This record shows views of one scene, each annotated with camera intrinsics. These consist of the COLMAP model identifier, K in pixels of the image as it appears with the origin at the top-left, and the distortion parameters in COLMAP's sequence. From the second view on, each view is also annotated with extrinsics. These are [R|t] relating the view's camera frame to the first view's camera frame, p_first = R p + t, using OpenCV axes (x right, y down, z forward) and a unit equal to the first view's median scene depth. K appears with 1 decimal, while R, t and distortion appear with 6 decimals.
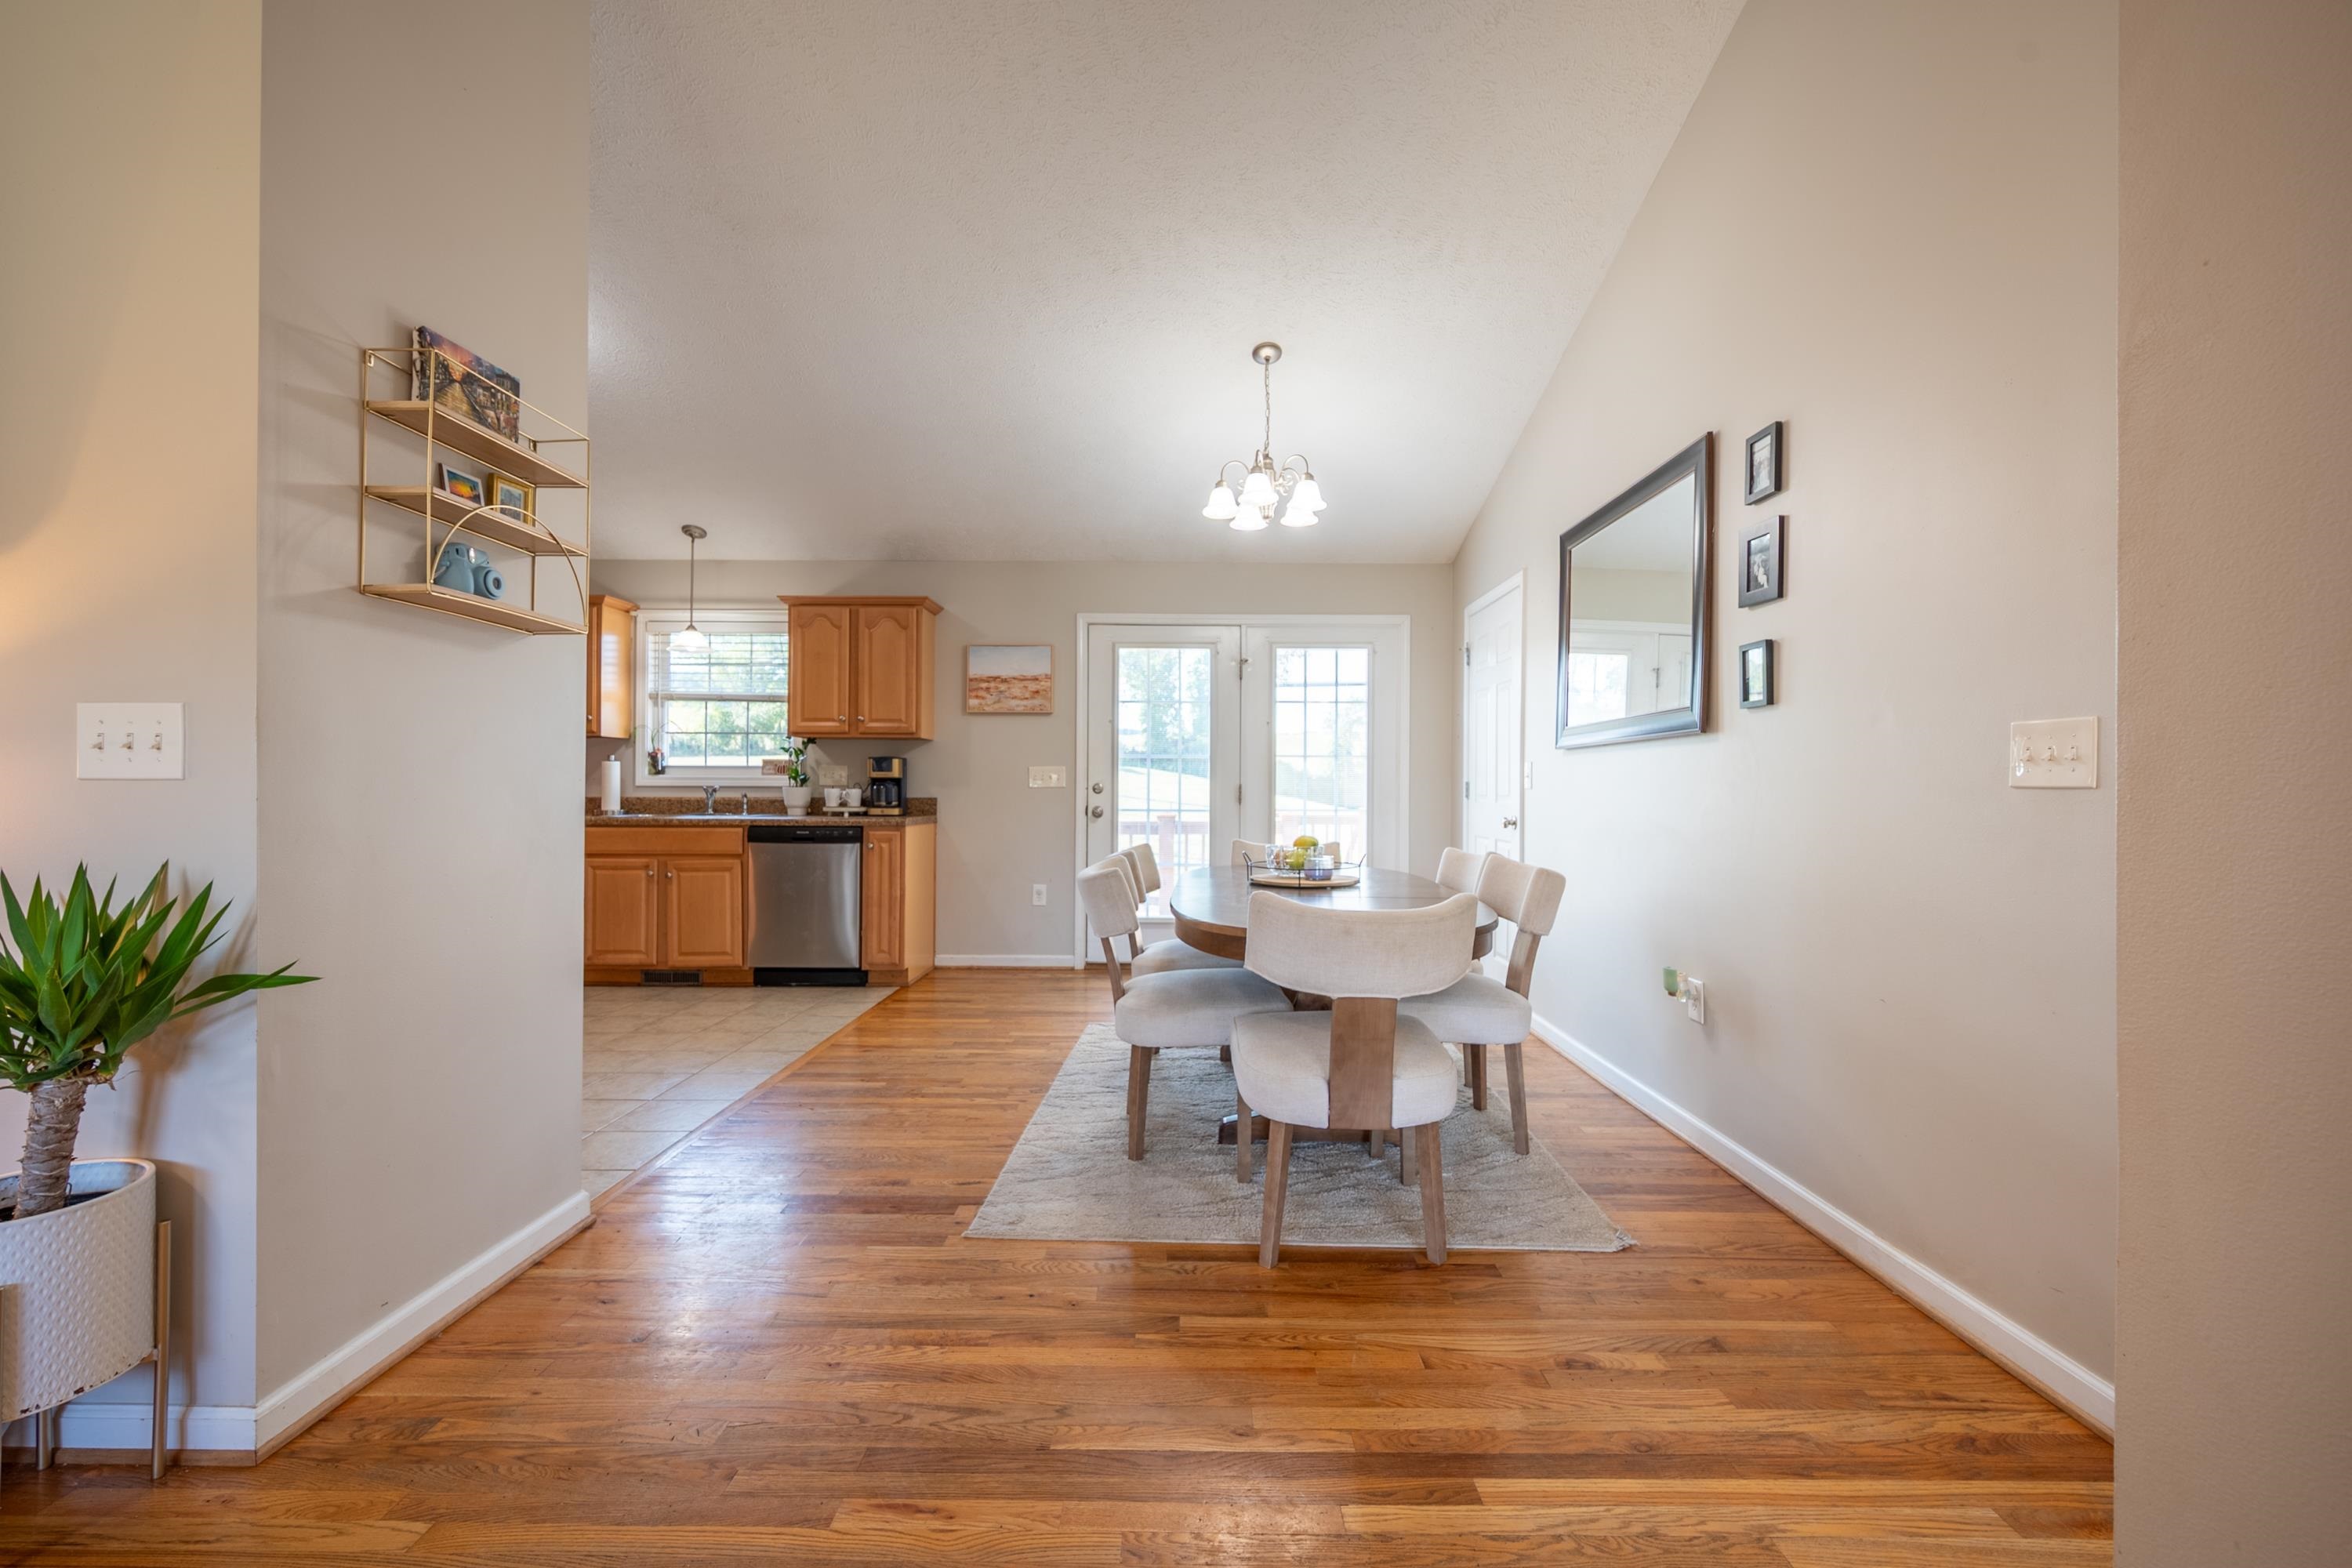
lens RADIAL K [[973.4, 0, 1189.7], [0, 973.4, 791.7], [0, 0, 1]] dist [-0.000473, -0.000194]
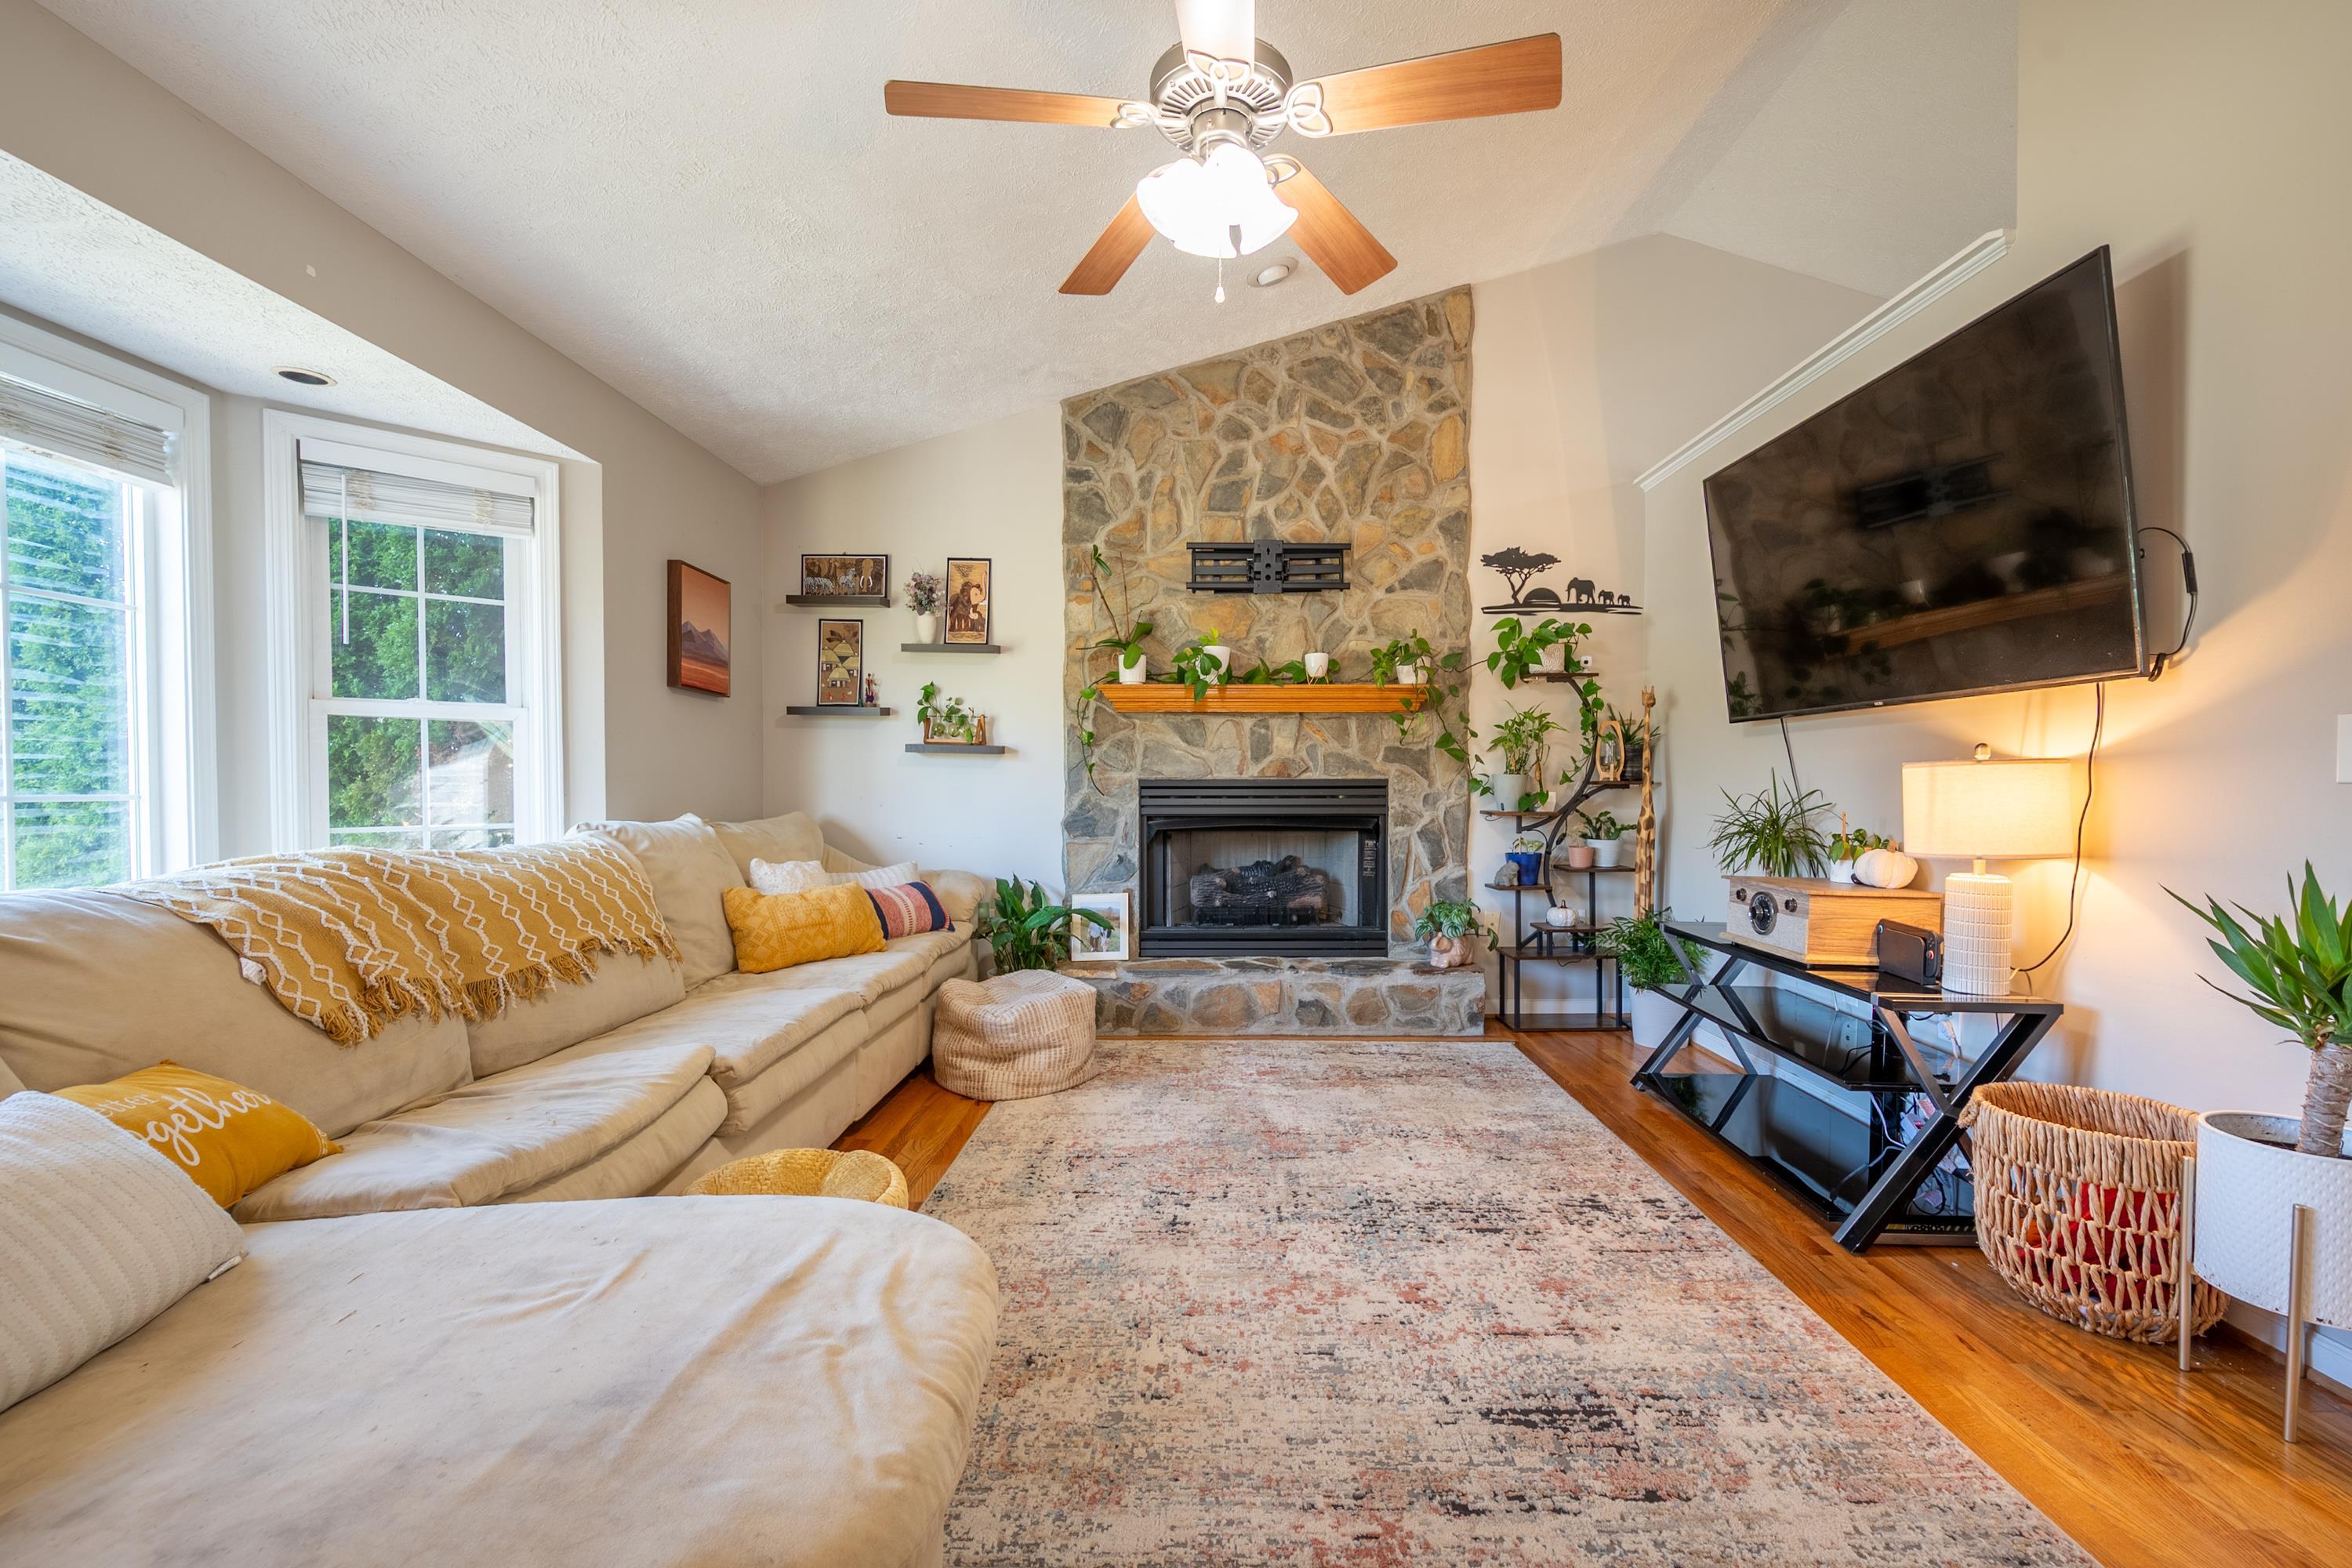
lens RADIAL K [[973.4, 0, 1210.6], [0, 973.4, 799.1], [0, 0, 1]] dist [-0.000473, -0.000194]
pose [[0.016078, 0.010046, -0.999820, -0.012074], [-0.007044, 0.999926, 0.009934, 0.001083], [0.999846, 0.006883, 0.016148, -0.087891]]
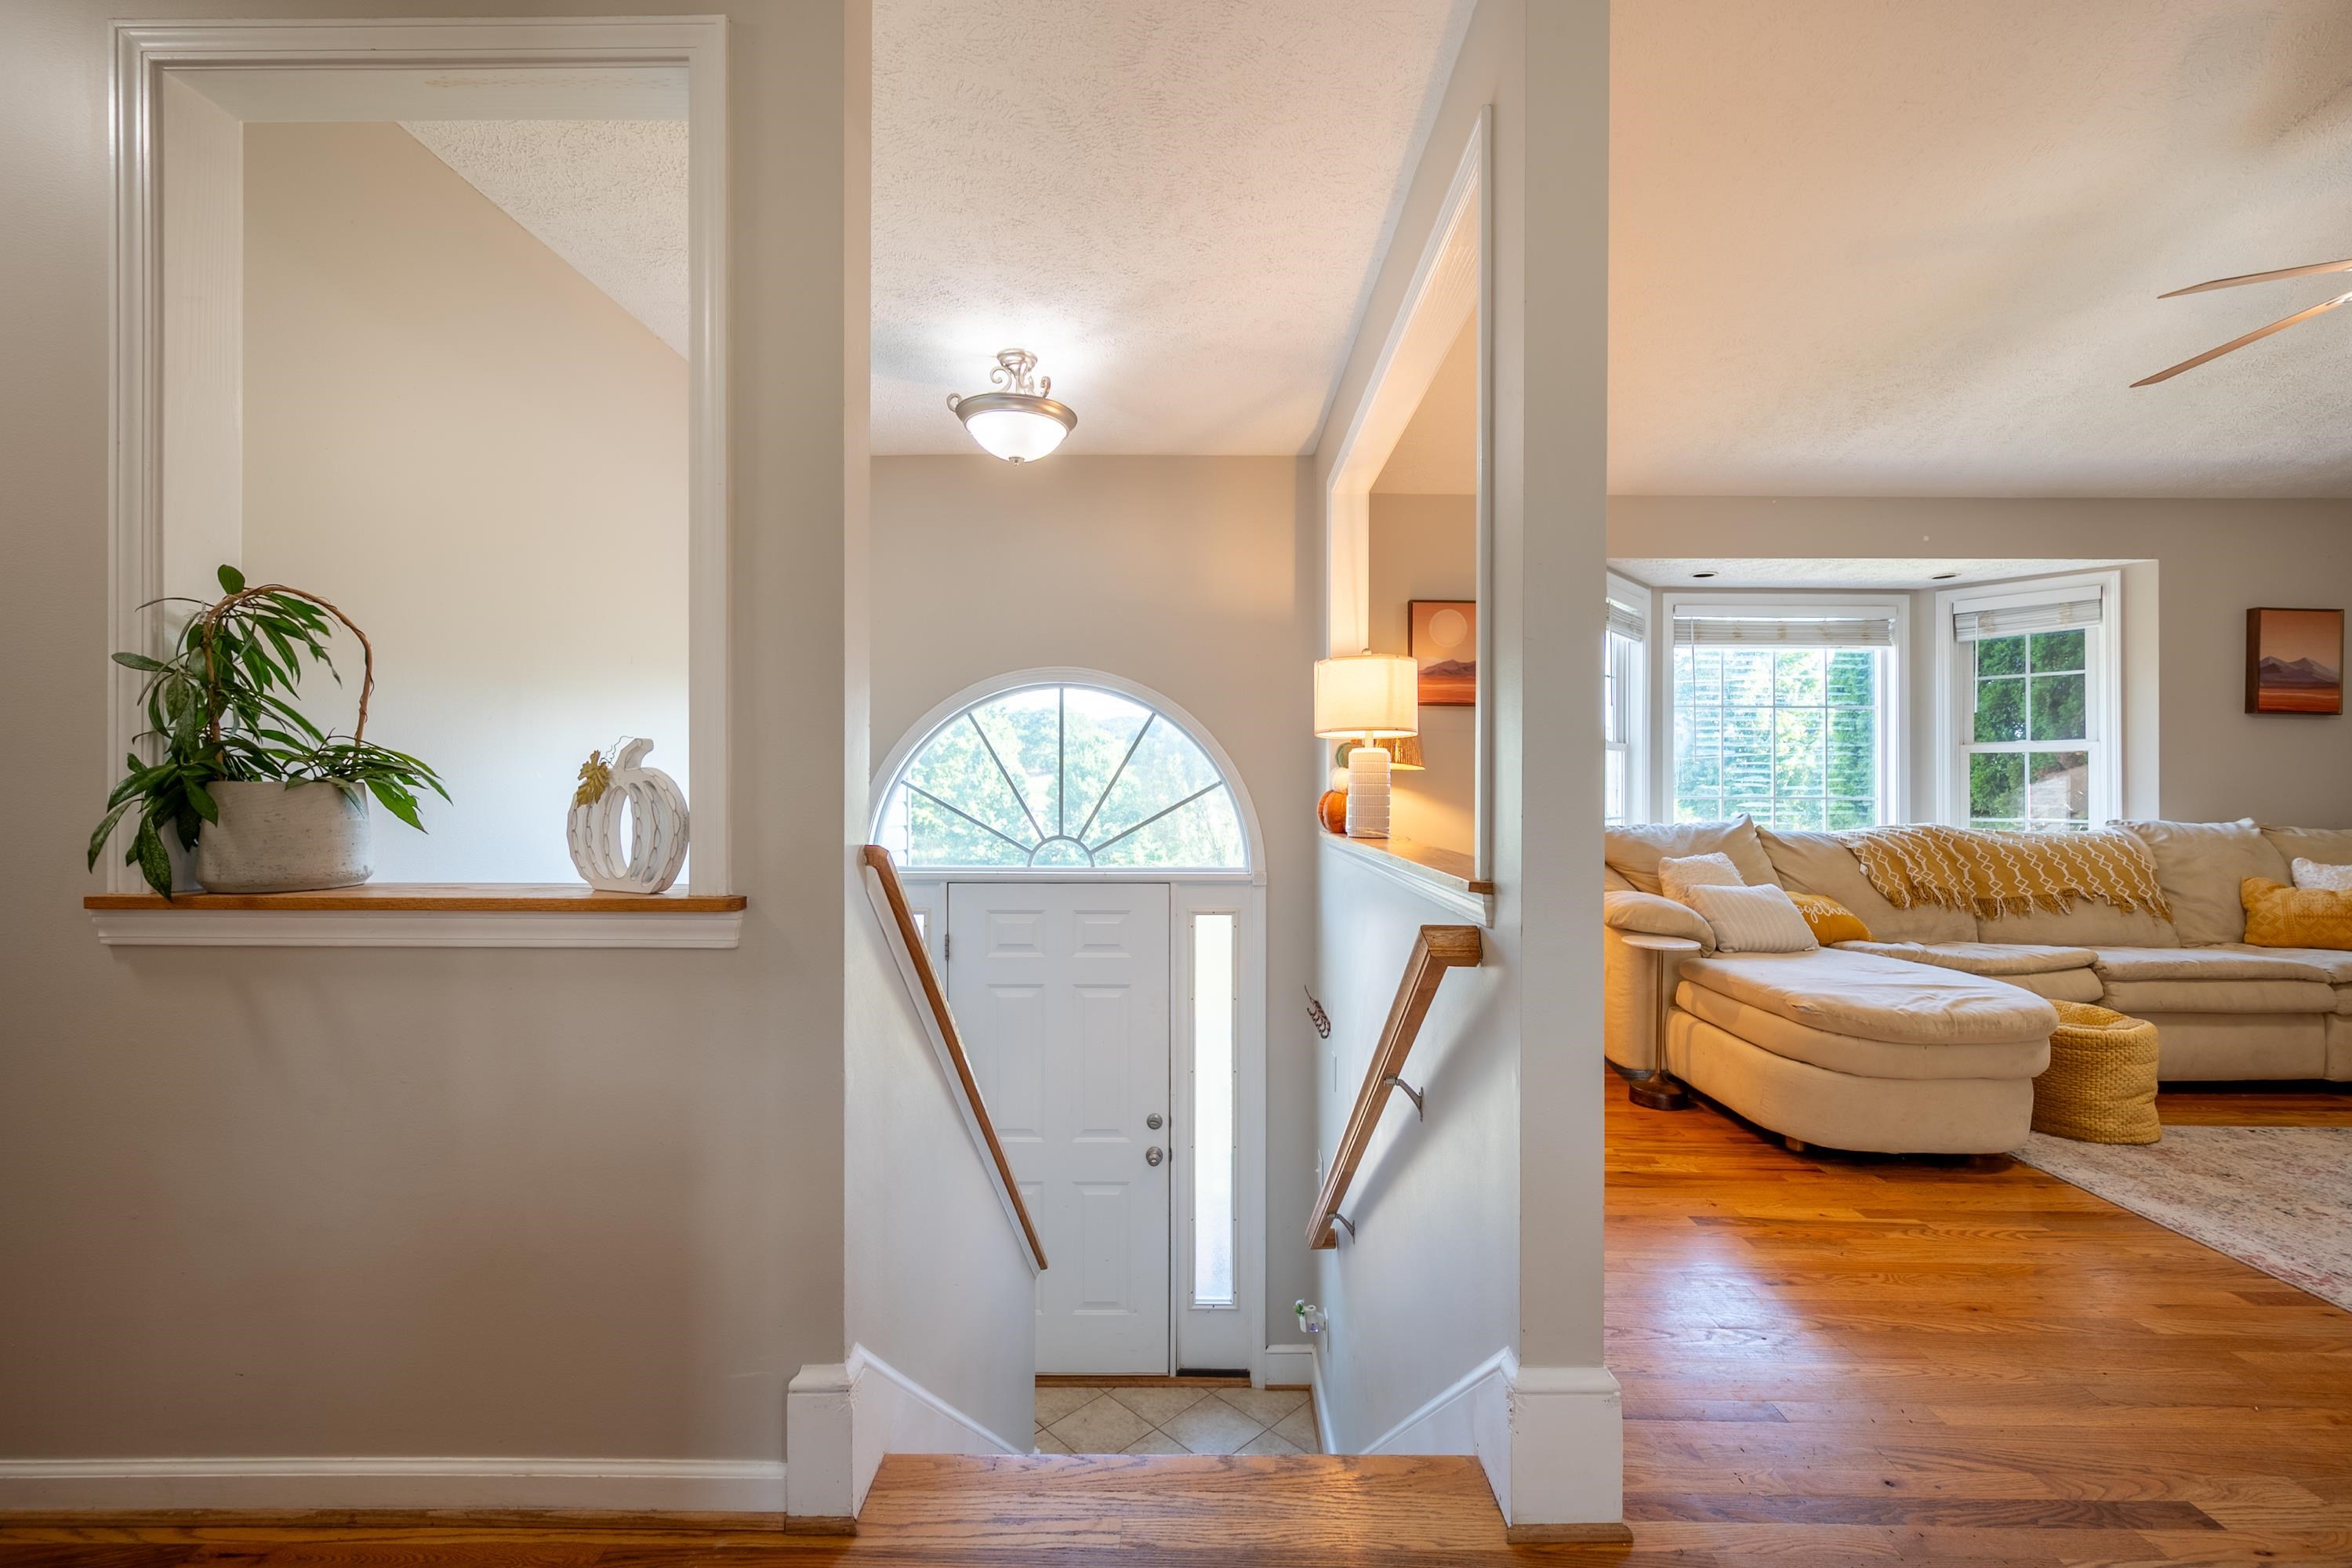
lens RADIAL K [[973.4, 0, 1181.1], [0, 973.4, 786.4], [0, 0, 1]] dist [-0.000473, -0.000194]
pose [[-0.999940, -0.010782, -0.002127, 0.192650], [-0.010790, 0.999935, 0.003749, 0.000051], [0.002087, 0.003772, -0.999991, 0.342053]]
